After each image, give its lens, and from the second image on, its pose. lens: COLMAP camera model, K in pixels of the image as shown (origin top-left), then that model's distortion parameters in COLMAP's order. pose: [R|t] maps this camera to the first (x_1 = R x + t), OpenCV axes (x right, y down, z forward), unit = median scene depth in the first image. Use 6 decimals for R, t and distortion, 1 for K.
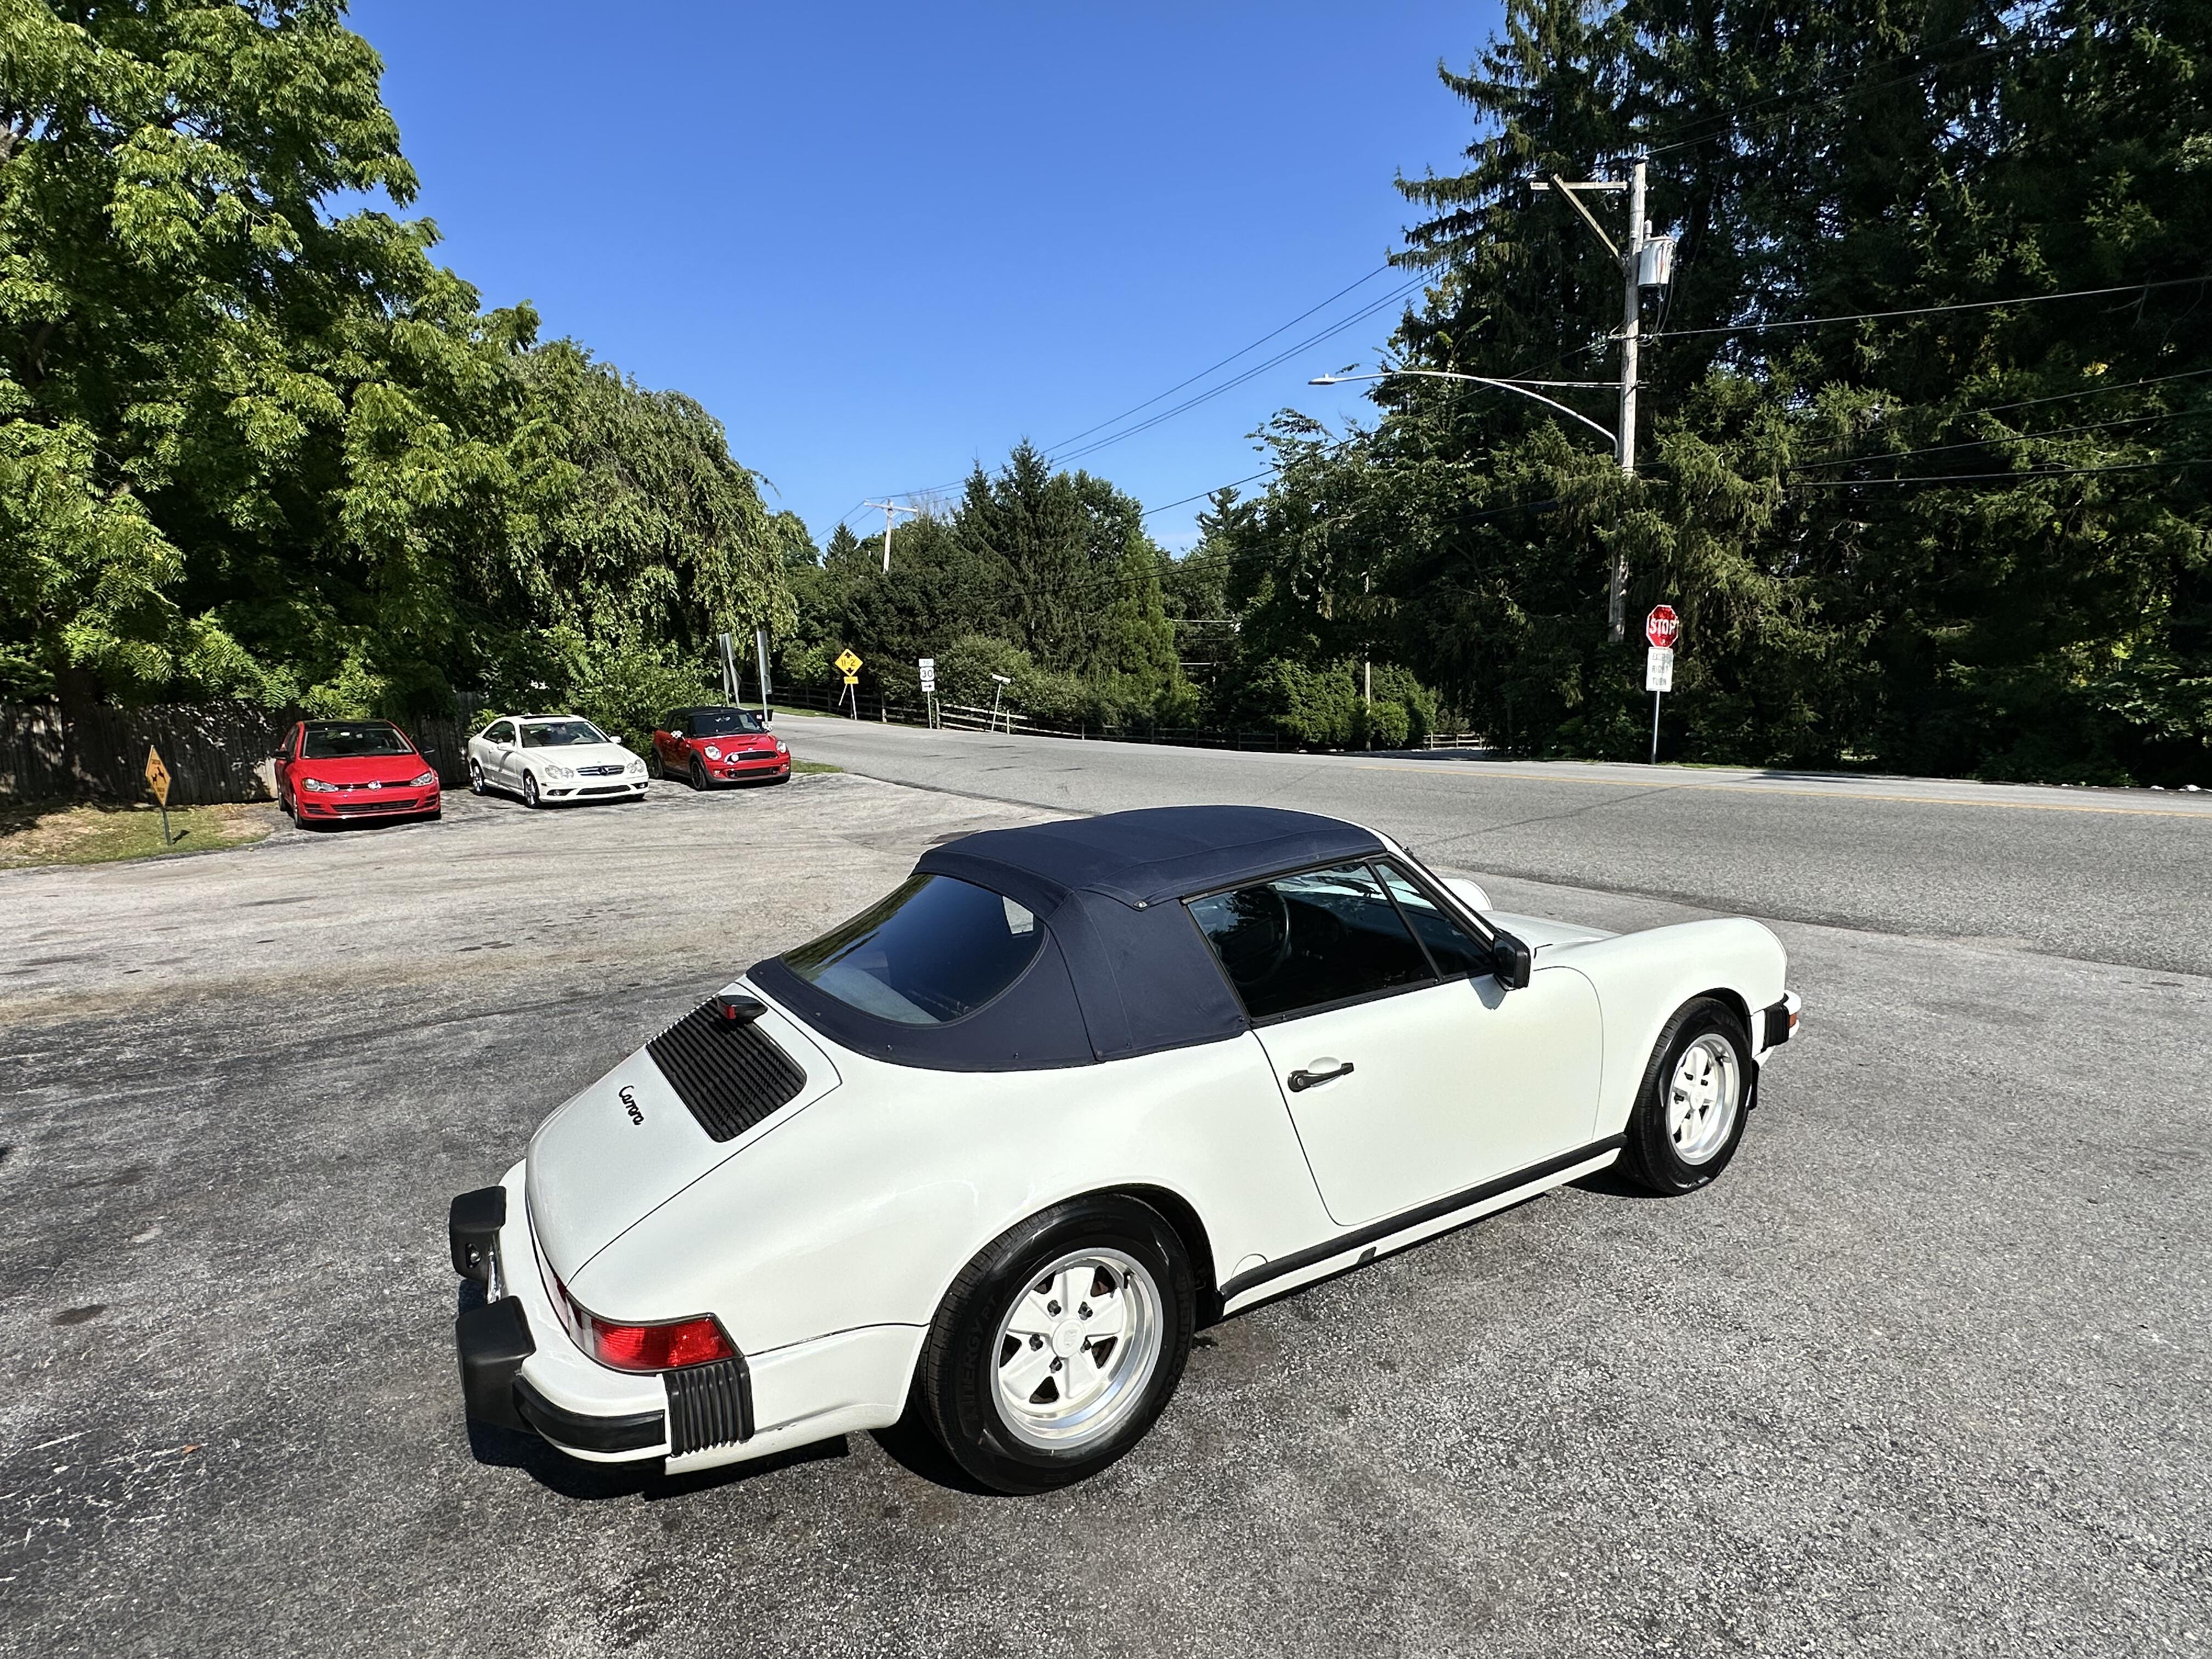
lens RADIAL K [[1103.4, 0, 1116.4], [0, 1103.4, 833.1], [0, 0, 1]] dist [-0.004398, 0.000107]
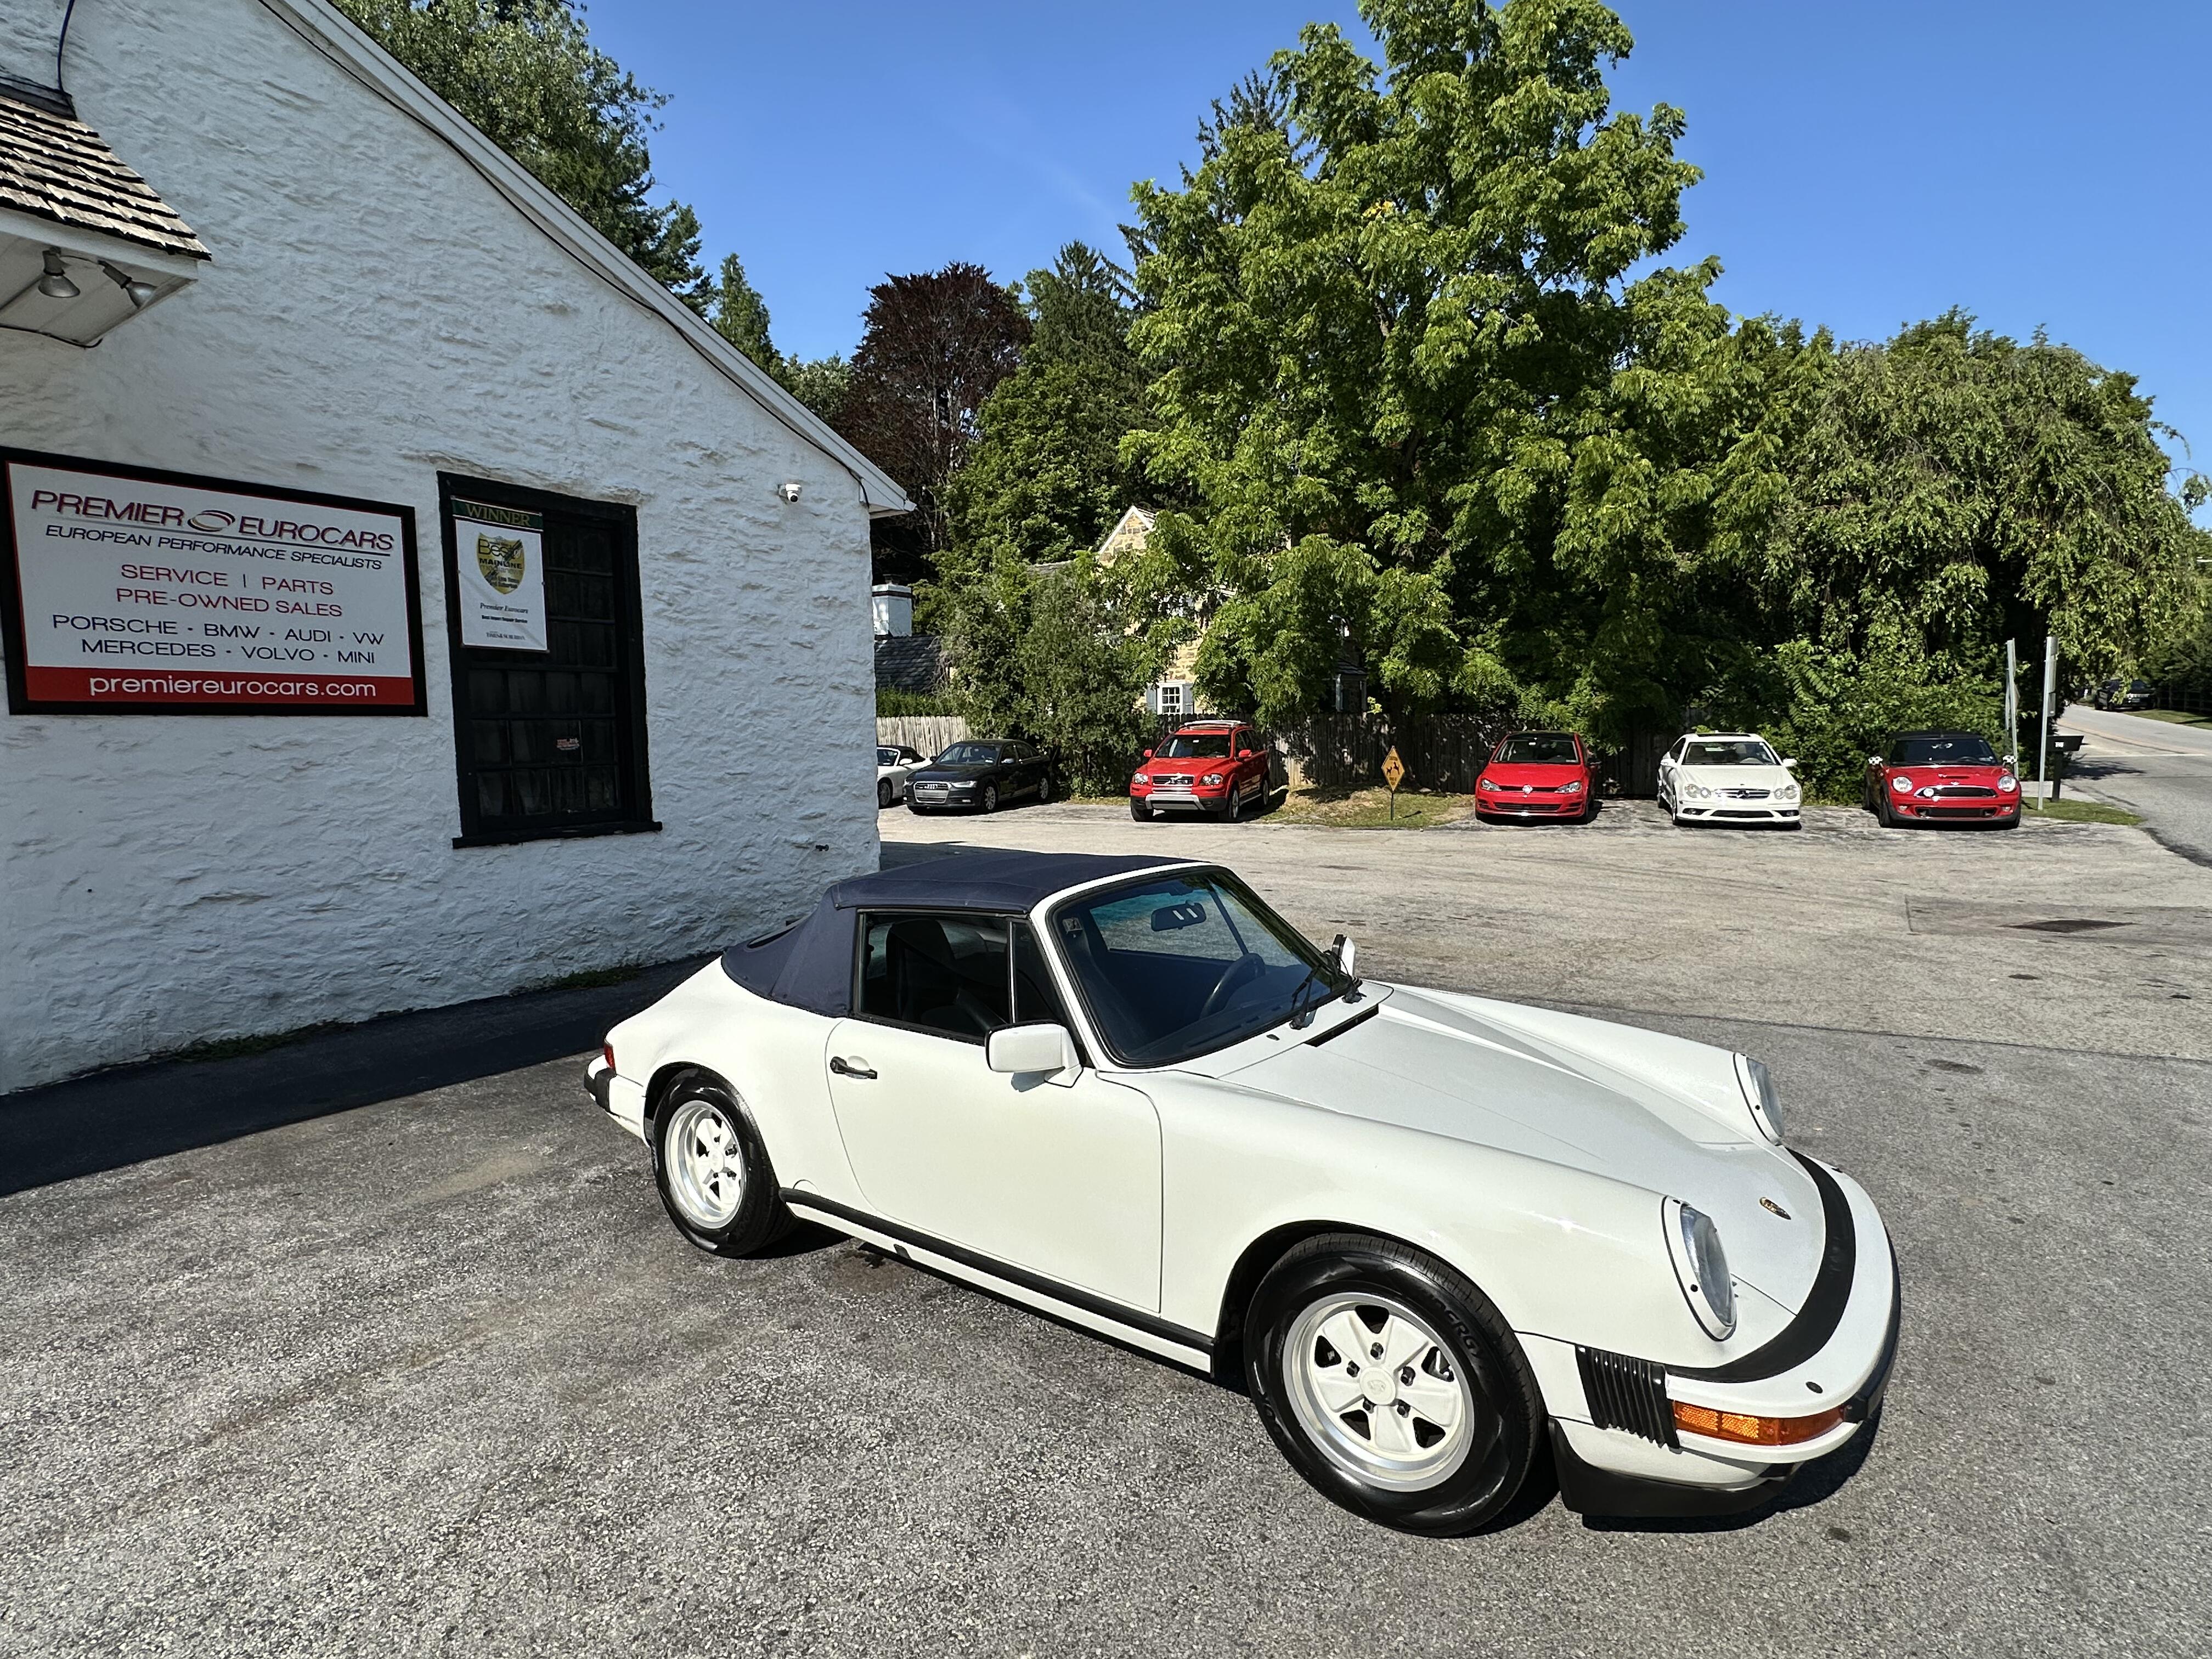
lens RADIAL K [[1103.4, 0, 1096.5], [0, 1103.4, 839.8], [0, 0, 1]] dist [-0.004398, 0.000107]
pose [[0.405865, 0.123846, -0.905503, 0.171777], [-0.126685, 0.988835, 0.078461, -0.020168], [0.905110, 0.082869, 0.417023, 0.090018]]
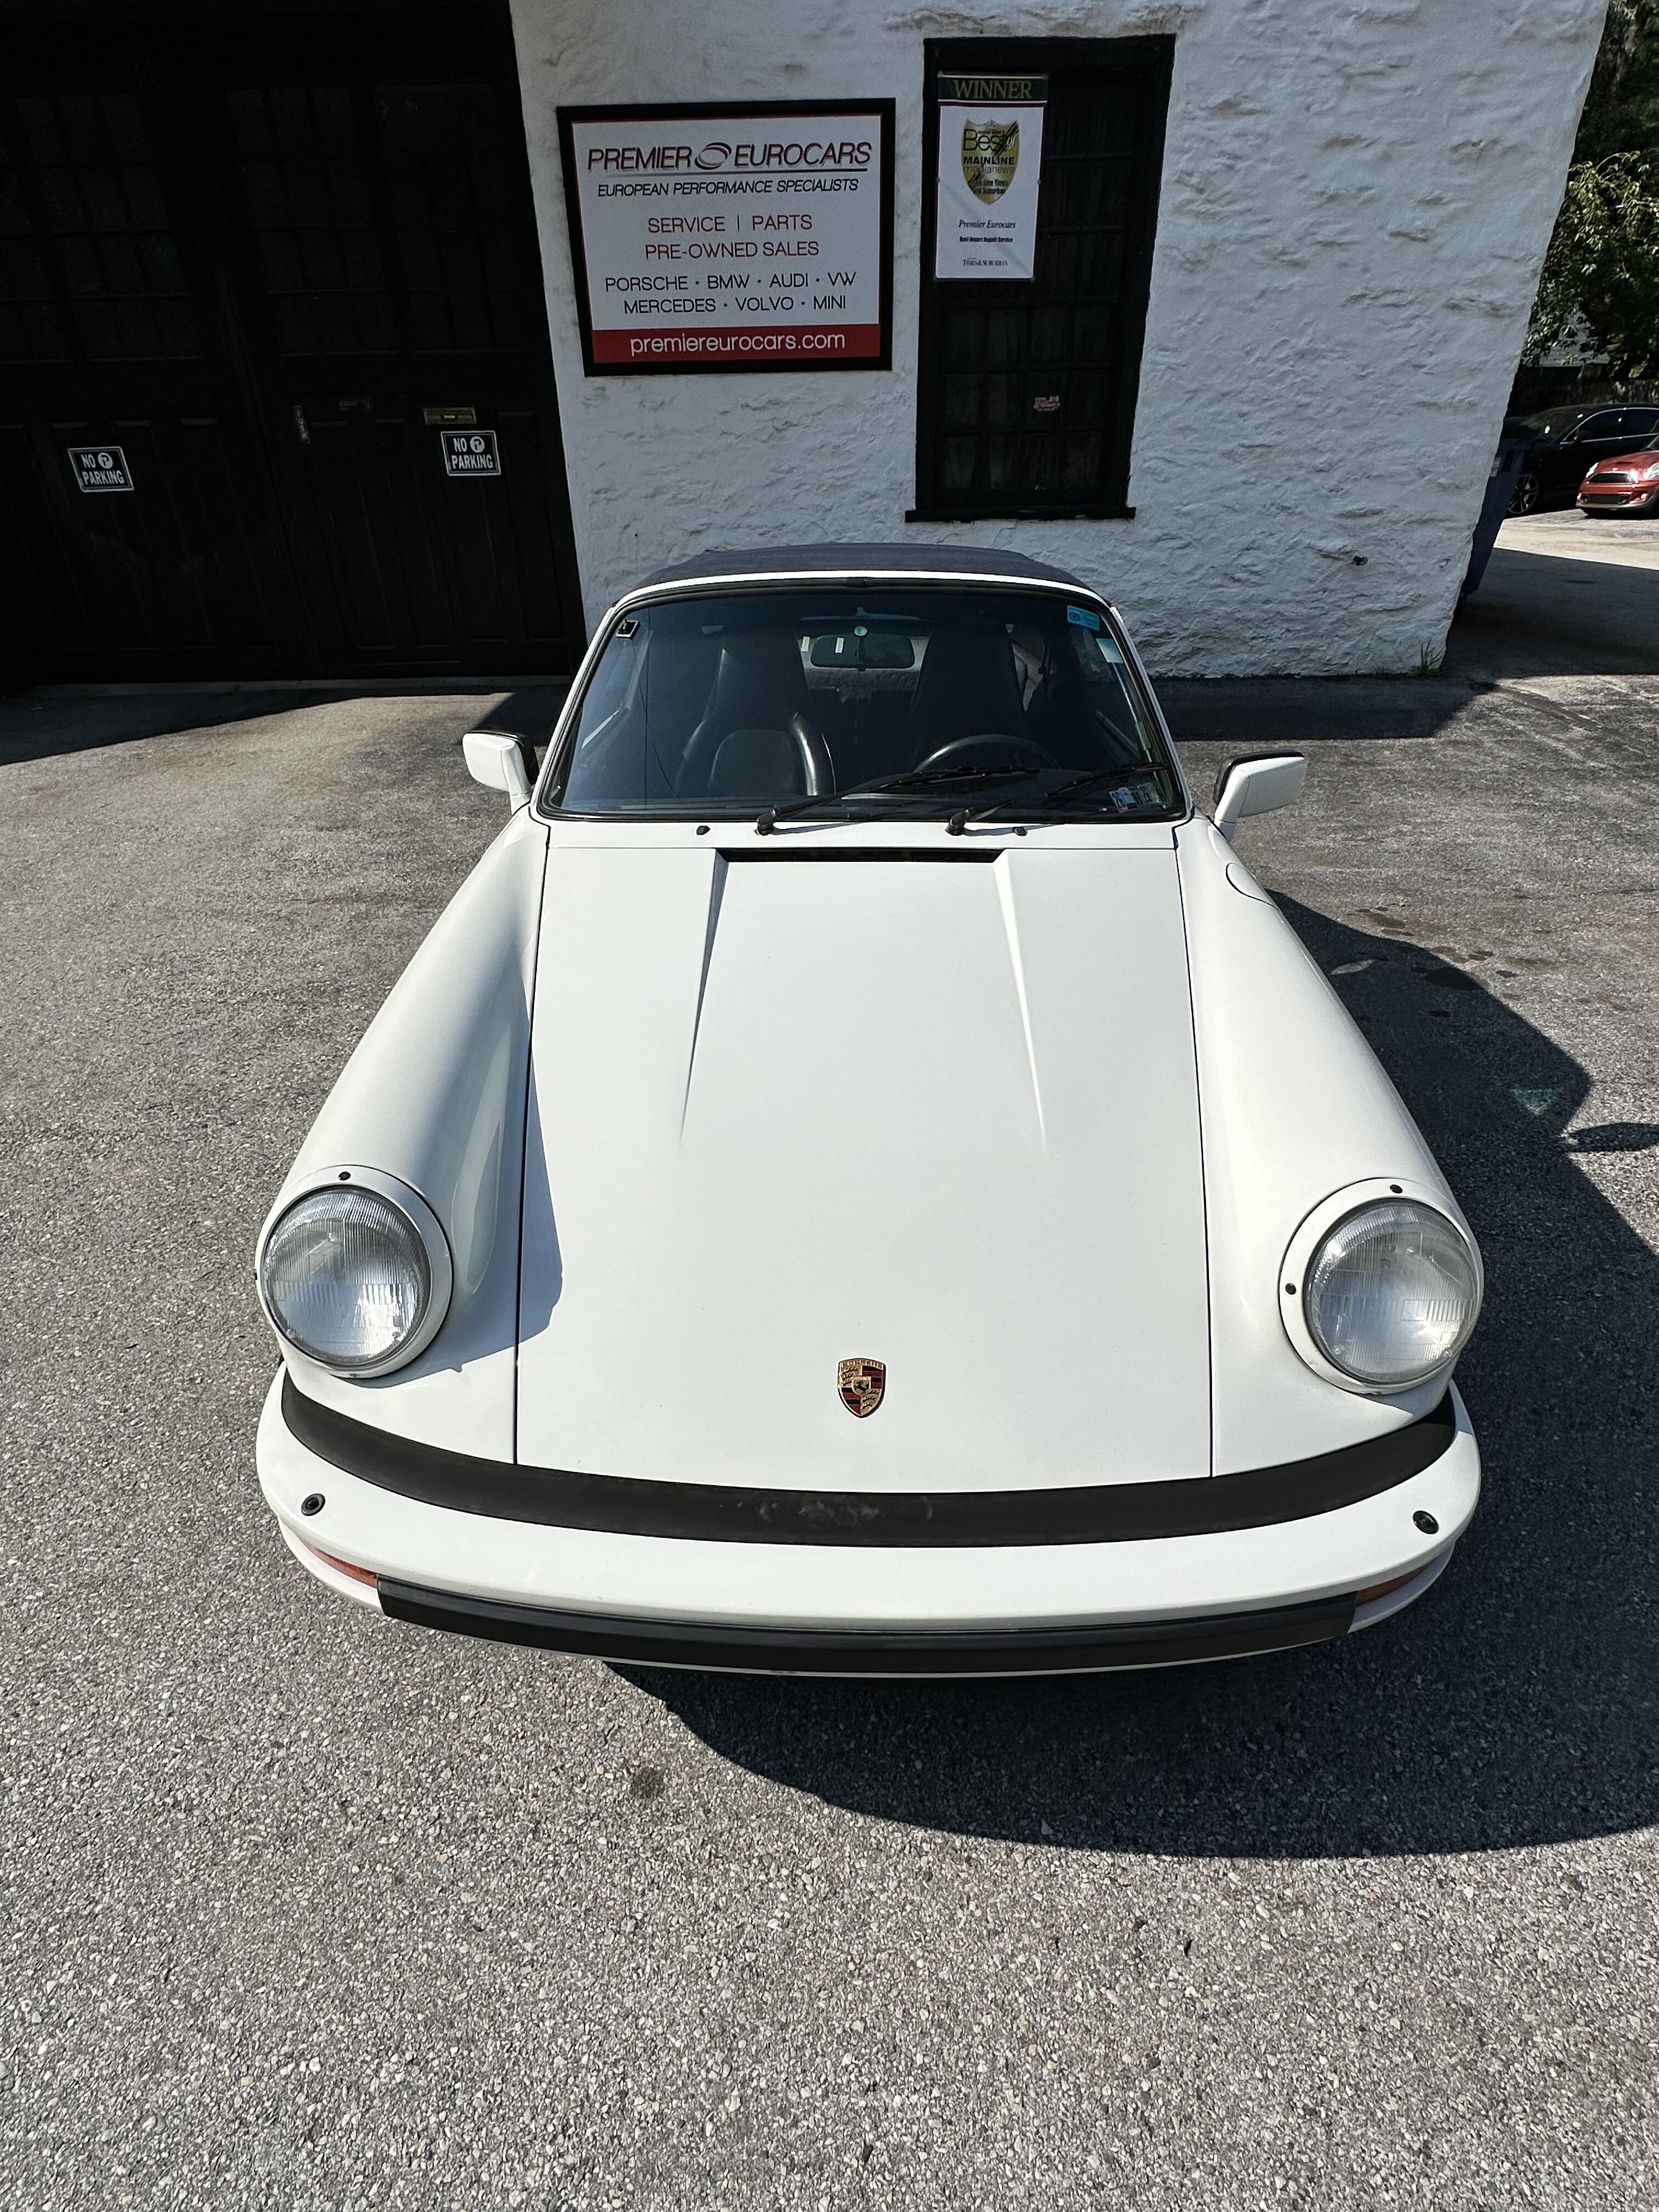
lens RADIAL K [[1103.4, 0, 822.4], [0, 1103.4, 1100.5], [0, 0, 1]] dist [-0.004398, 0.000107]
pose [[-0.525471, 0.482561, -0.700724, 0.157789], [-0.075512, 0.793894, 0.603350, -0.023293], [0.847454, 0.369956, -0.380729, 0.139995]]
